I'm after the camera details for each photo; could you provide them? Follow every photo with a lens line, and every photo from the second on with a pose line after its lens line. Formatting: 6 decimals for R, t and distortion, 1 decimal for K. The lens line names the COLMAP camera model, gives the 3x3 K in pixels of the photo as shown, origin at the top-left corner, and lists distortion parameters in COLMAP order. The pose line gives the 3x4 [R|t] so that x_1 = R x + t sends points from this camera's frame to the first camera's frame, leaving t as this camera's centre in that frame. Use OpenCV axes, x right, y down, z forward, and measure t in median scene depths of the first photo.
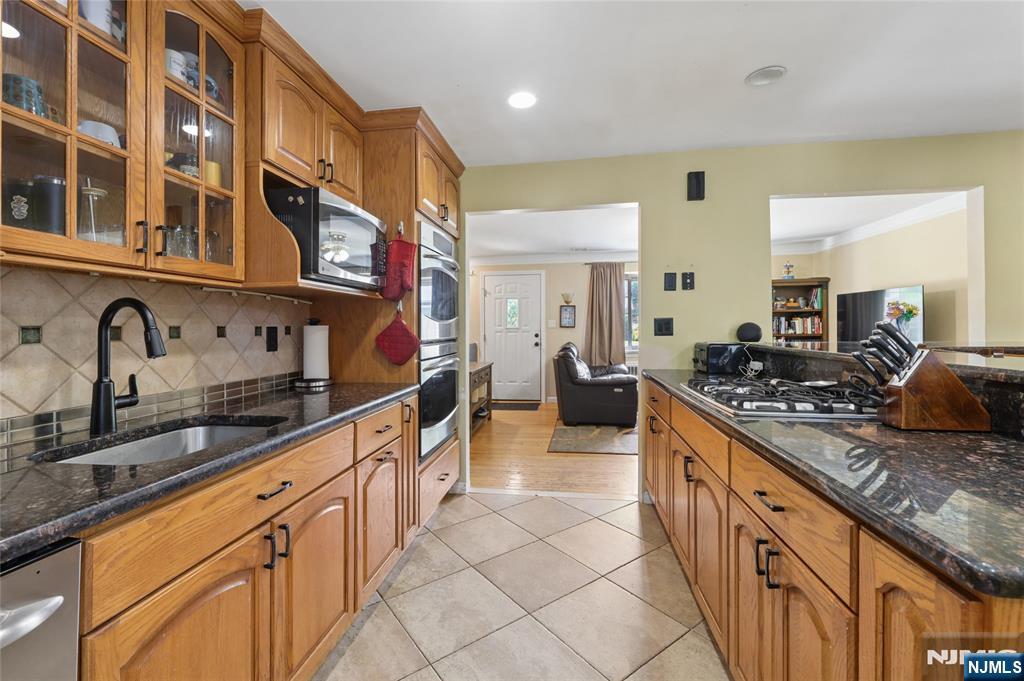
lens RADIAL K [[432.1, 0, 505.2], [0, 432.1, 325.0], [0, 0, 1]] dist [-0.001721, -0.002135]
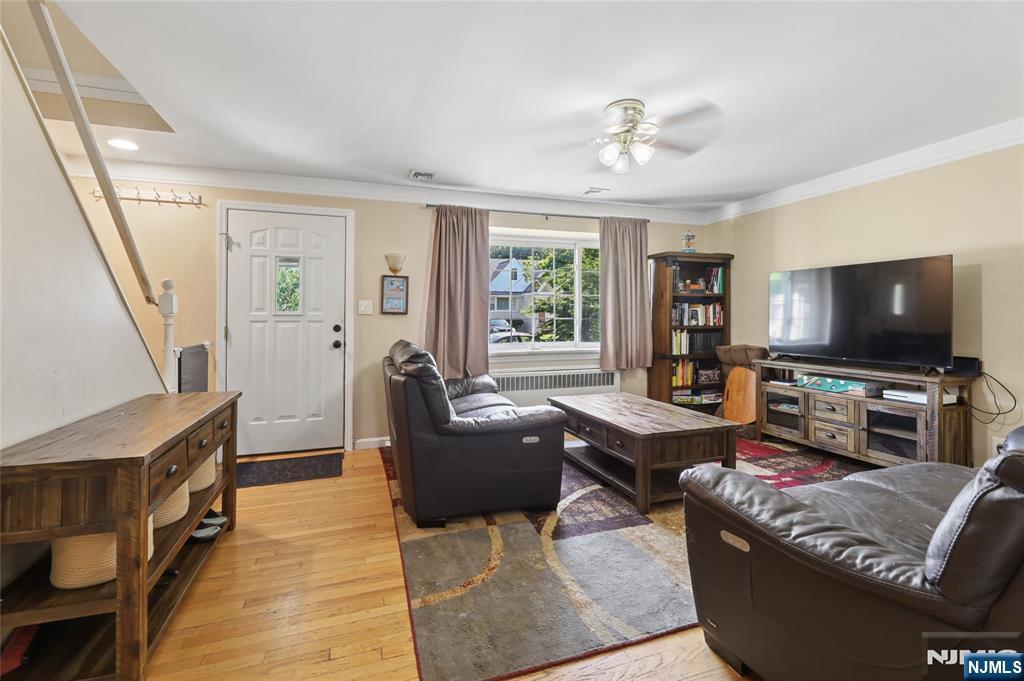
lens RADIAL K [[432.1, 0, 488.5], [0, 432.1, 317.6], [0, 0, 1]] dist [-0.001721, -0.002135]
pose [[0.893070, 0.009011, 0.449828, -0.005662], [-0.008112, 0.999959, -0.003926, 0.037719], [-0.449845, -0.000143, 0.893107, 1.454689]]
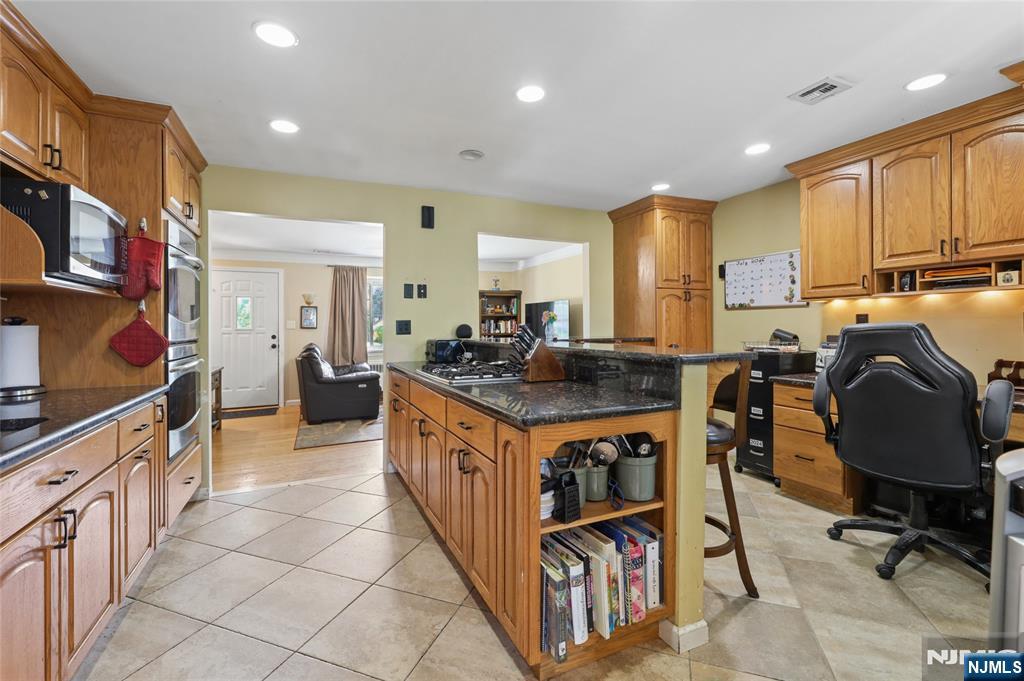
lens RADIAL K [[432.1, 0, 501.3], [0, 432.1, 329.9], [0, 0, 1]] dist [-0.001721, -0.002135]
pose [[0.836319, -0.003275, 0.548233, -0.101724], [-0.001170, 0.999969, 0.007759, 0.002087], [-0.548241, -0.007130, 0.836290, -0.247021]]
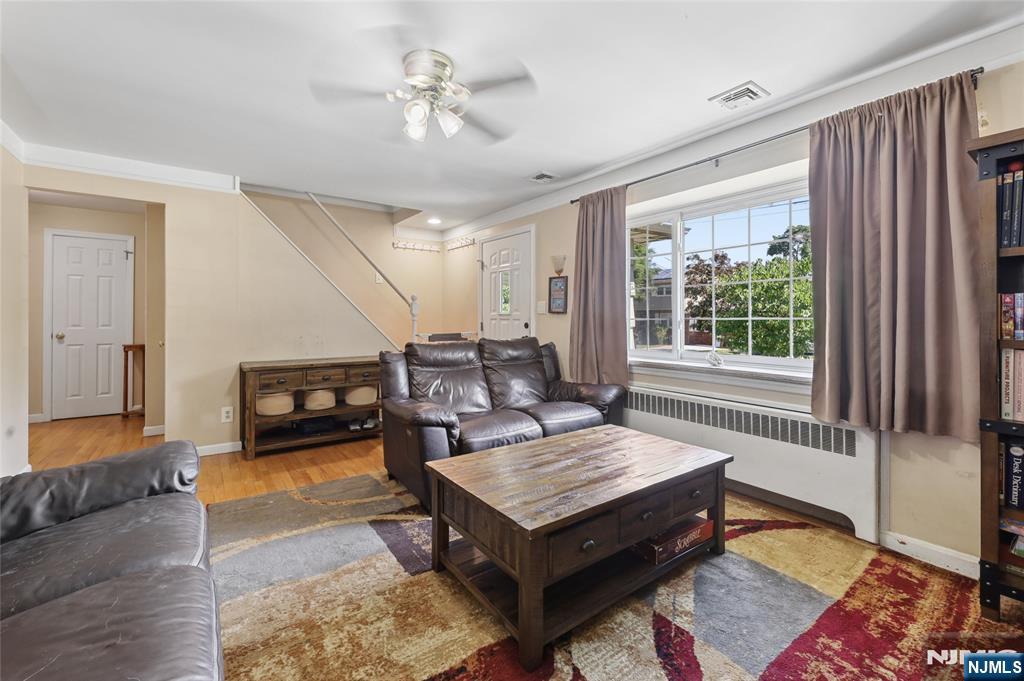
lens RADIAL K [[432.1, 0, 529.5], [0, 432.1, 314.9], [0, 0, 1]] dist [-0.001721, -0.002135]
pose [[0.710151, 0.007962, -0.704004, 1.811782], [-0.008064, 0.999962, 0.003175, 0.020492], [0.704003, 0.003422, 0.710189, 1.830176]]
